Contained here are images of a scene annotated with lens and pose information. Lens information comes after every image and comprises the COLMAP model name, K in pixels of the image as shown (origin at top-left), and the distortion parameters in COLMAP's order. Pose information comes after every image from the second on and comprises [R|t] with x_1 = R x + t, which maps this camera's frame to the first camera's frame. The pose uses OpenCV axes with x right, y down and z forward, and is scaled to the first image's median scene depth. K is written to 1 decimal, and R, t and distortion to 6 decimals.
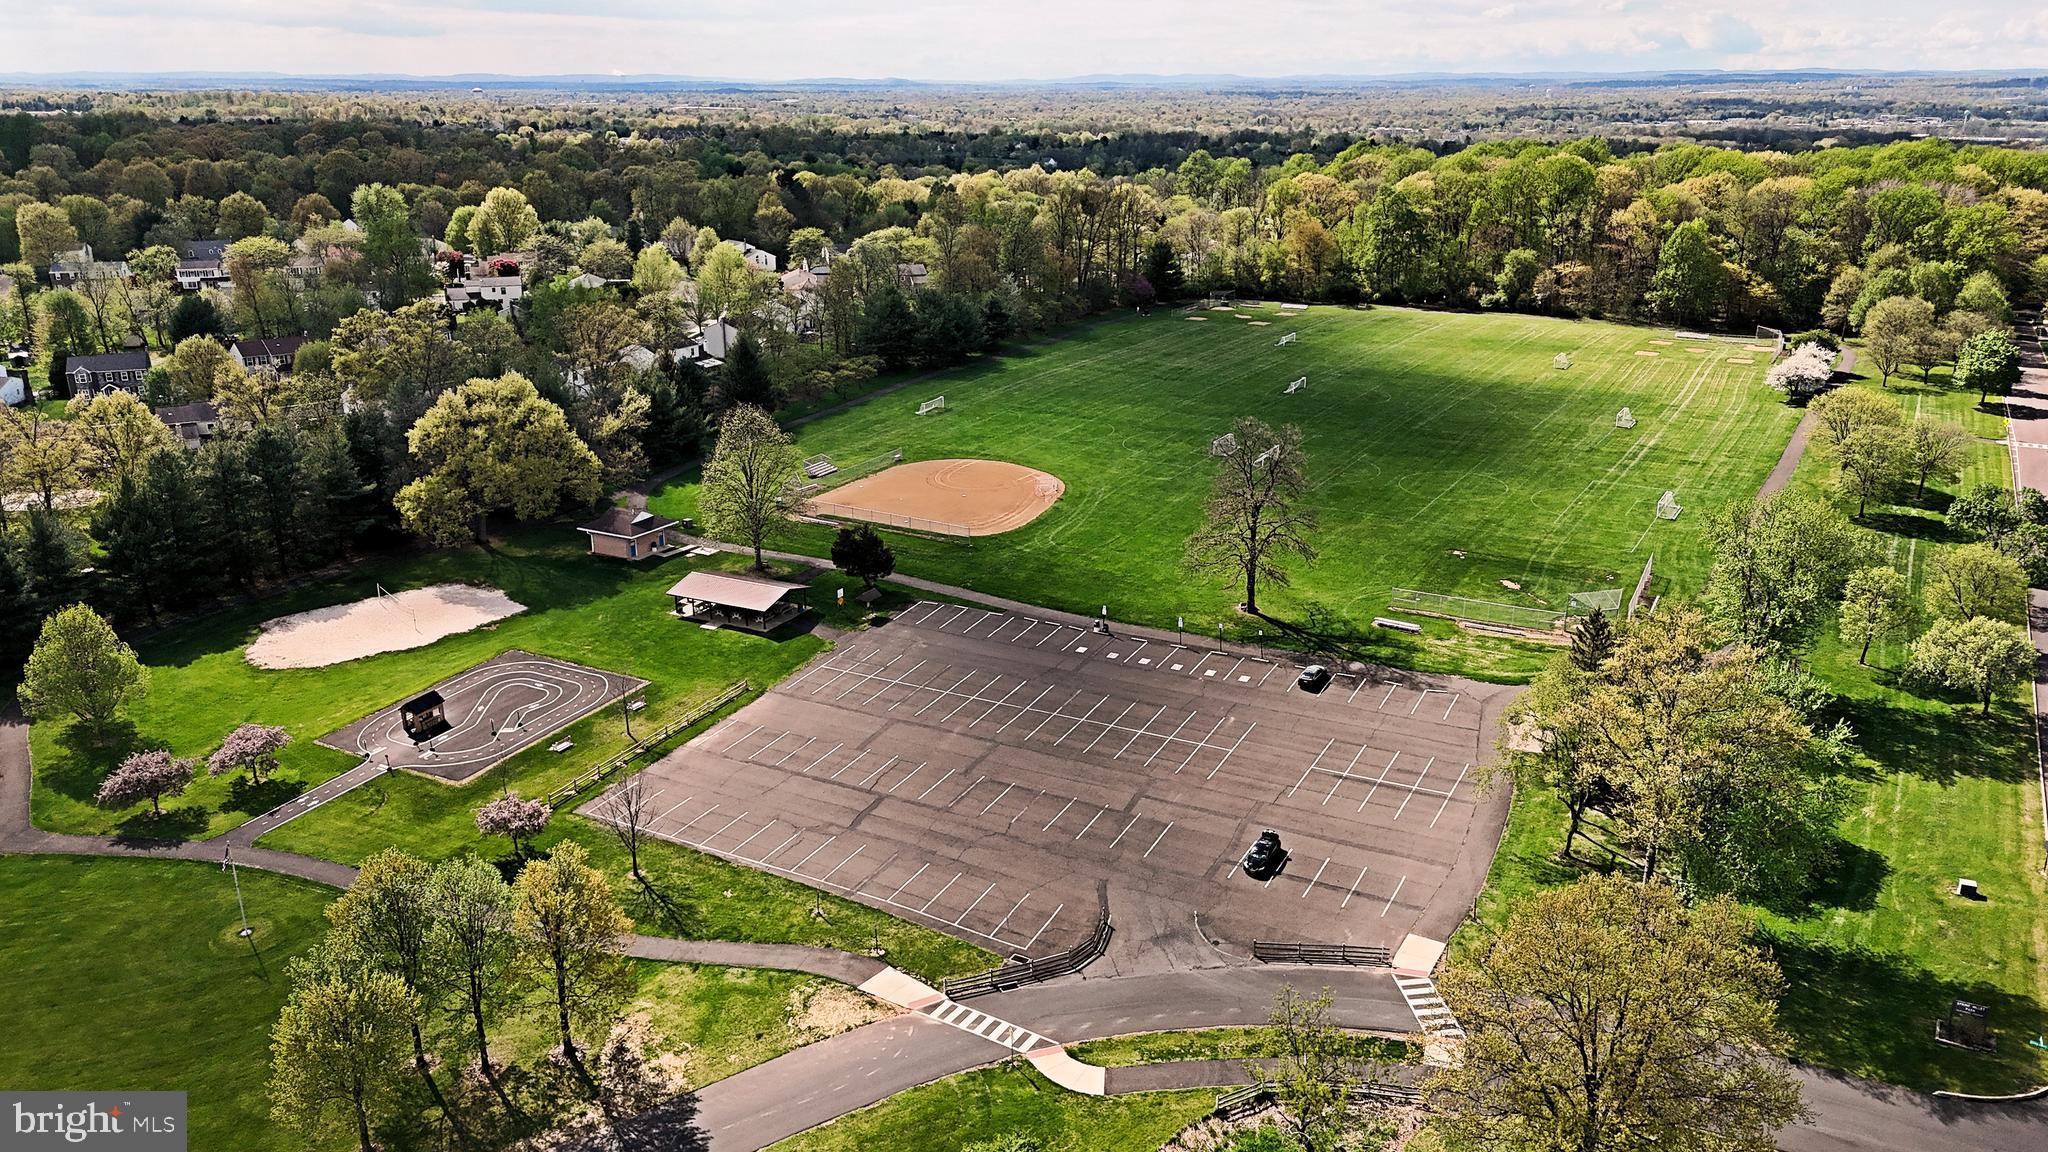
lens RADIAL K [[1504.2, 0, 1020.6], [0, 1504.2, 573.5], [0, 0, 1]] dist [0.068398, -0.059586]
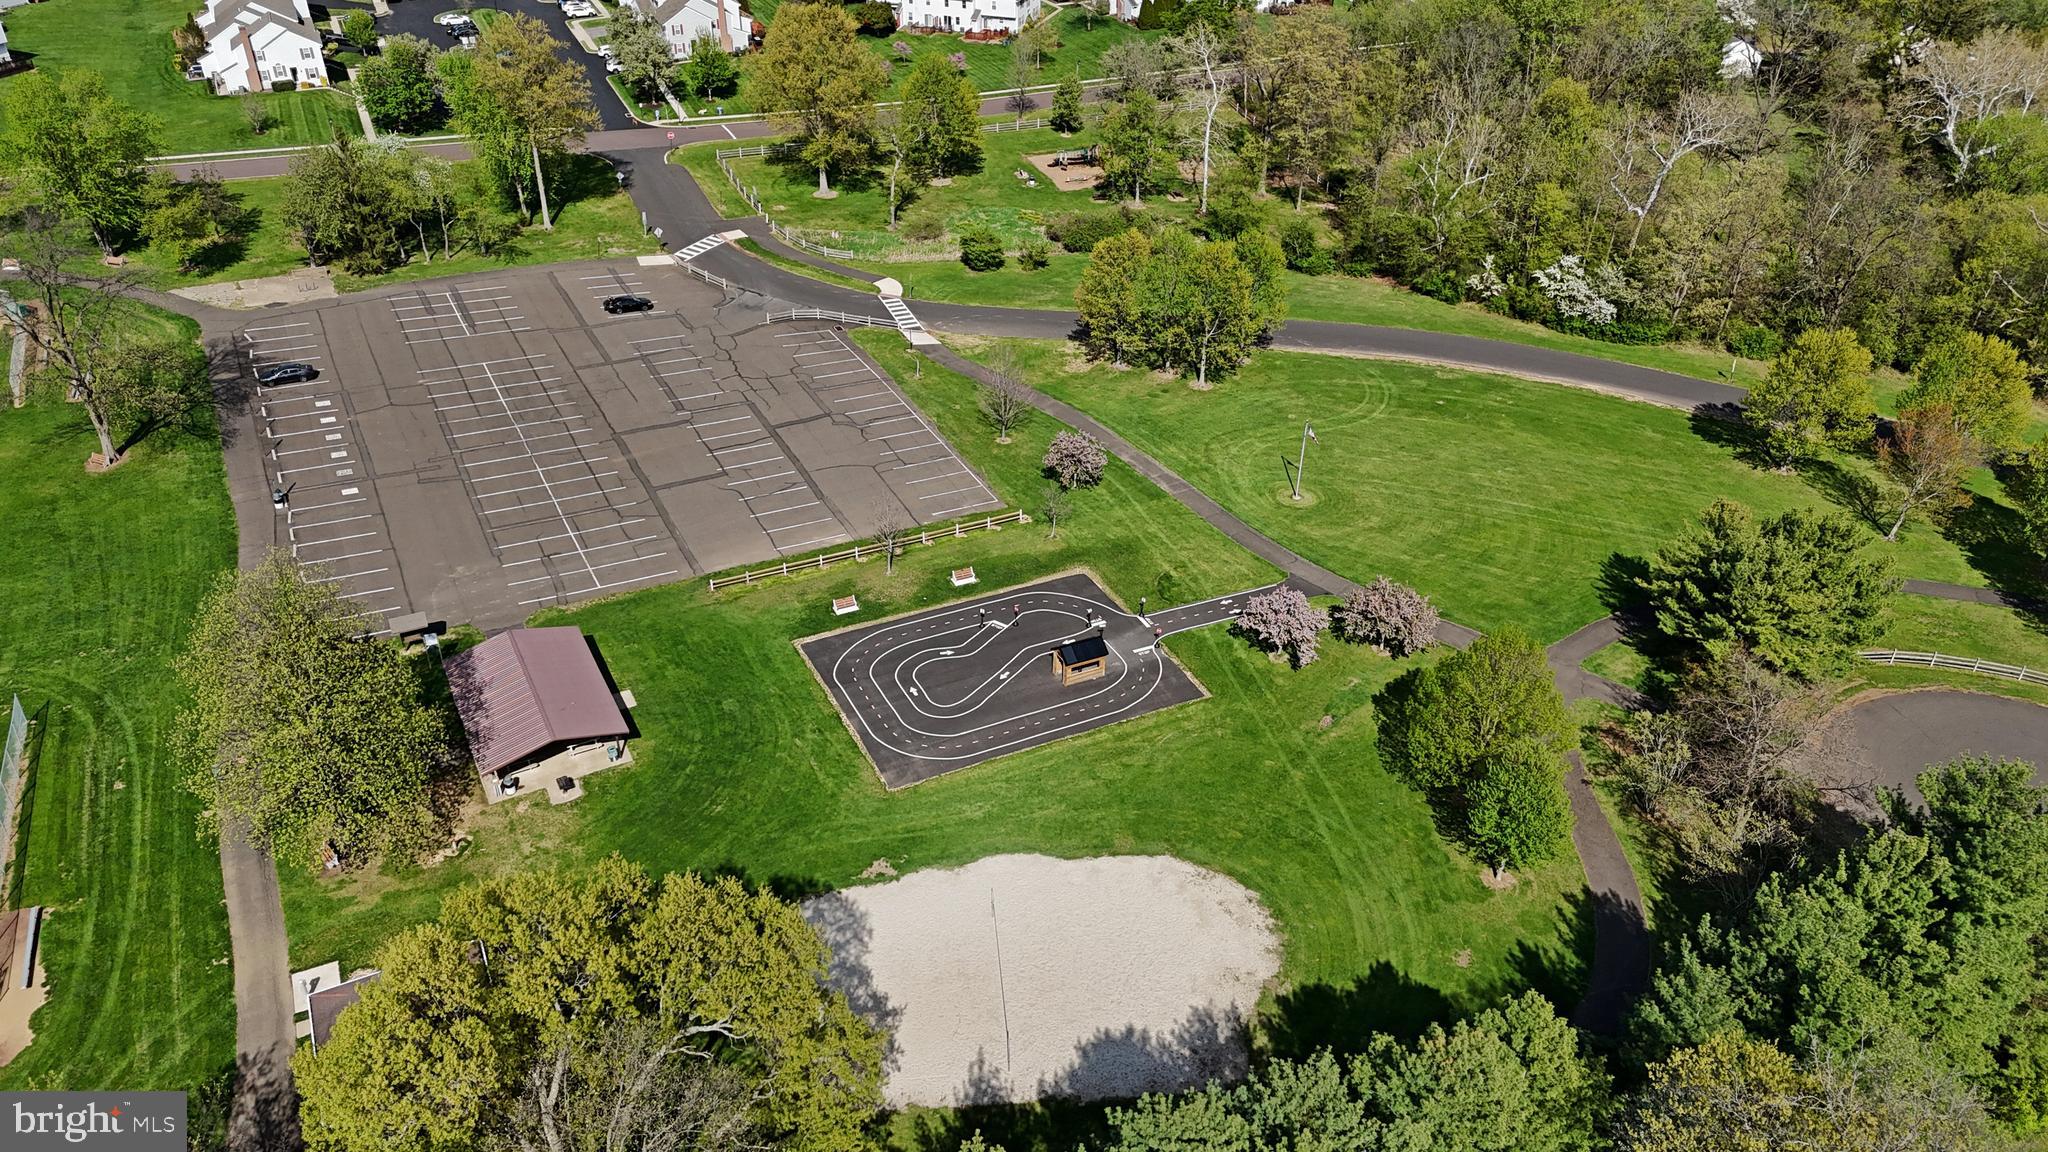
lens RADIAL K [[1504.2, 0, 1016.0], [0, 1504.2, 582.2], [0, 0, 1]] dist [0.068398, -0.059586]
pose [[-0.812545, -0.321438, 0.486260, -0.294056], [0.183462, 0.650786, 0.736763, -0.200972], [-0.553275, 0.687863, -0.469821, 0.548995]]
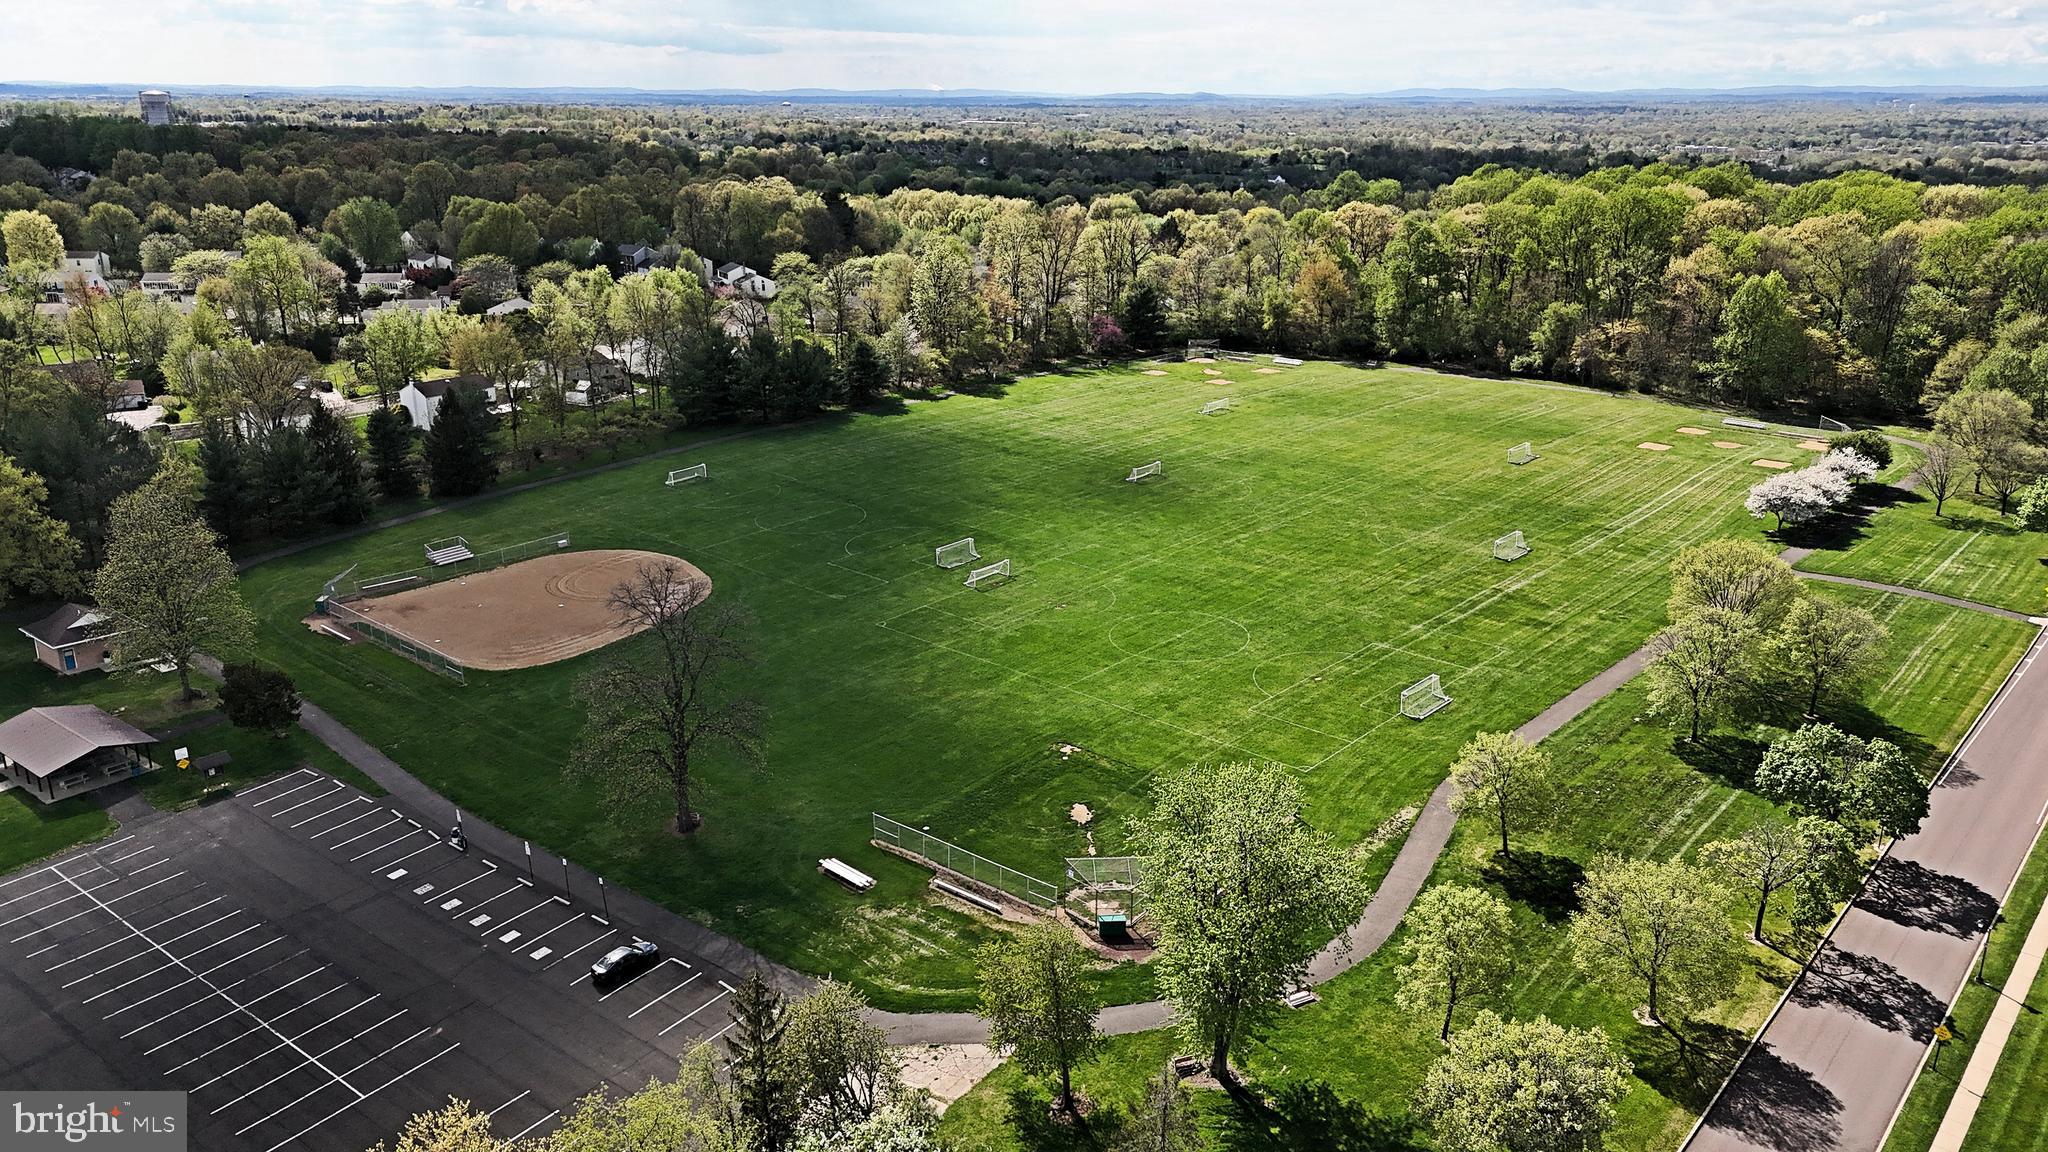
lens RADIAL K [[1504.2, 0, 1020.6], [0, 1504.2, 574.4], [0, 0, 1]] dist [0.068398, -0.059586]
pose [[0.980823, 0.062487, -0.184612, 0.205916], [-0.063963, 0.997950, -0.002044, -0.048997], [0.184105, 0.013813, 0.982809, 0.154624]]
